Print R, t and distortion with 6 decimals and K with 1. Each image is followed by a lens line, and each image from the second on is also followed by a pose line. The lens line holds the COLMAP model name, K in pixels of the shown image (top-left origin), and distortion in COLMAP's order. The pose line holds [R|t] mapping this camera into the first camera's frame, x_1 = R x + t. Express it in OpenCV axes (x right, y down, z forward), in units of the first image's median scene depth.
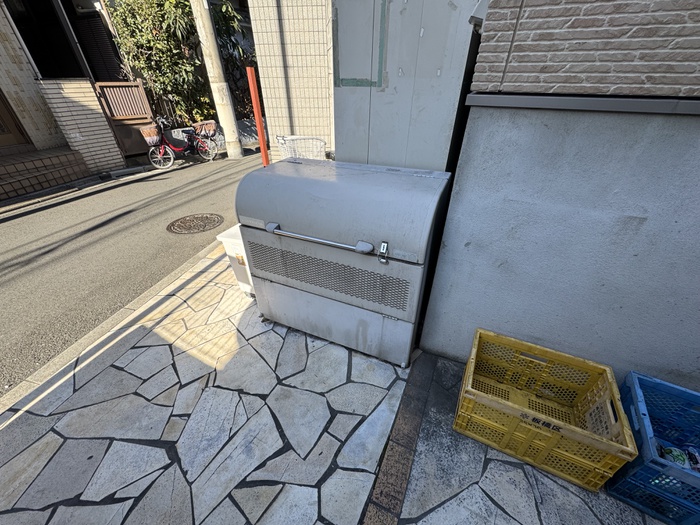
lens RADIAL K [[279.6, 0, 350.0], [0, 279.6, 262.5], [0, 0, 1]] dist [-0.001435, 0.000314]
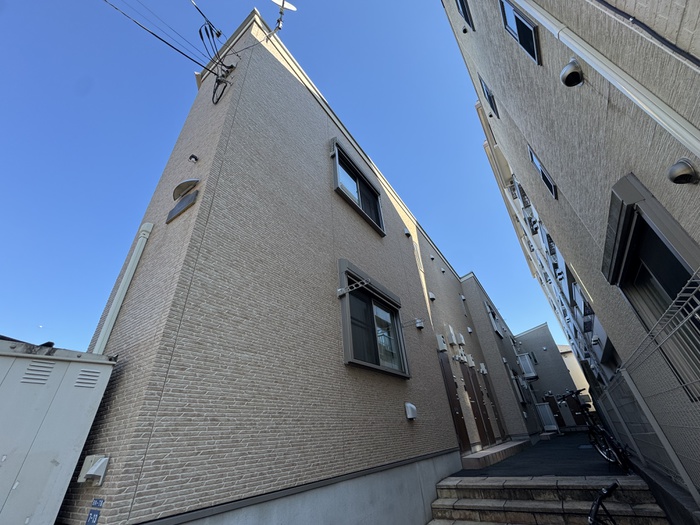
lens RADIAL K [[279.6, 0, 350.0], [0, 279.6, 262.5], [0, 0, 1]] dist [-0.001435, 0.000314]
pose [[0.171819, 0.516922, 0.838612, -1.308437], [0.609603, 0.612921, -0.502705, -0.008340], [-0.773862, 0.597594, -0.209806, -0.460425]]
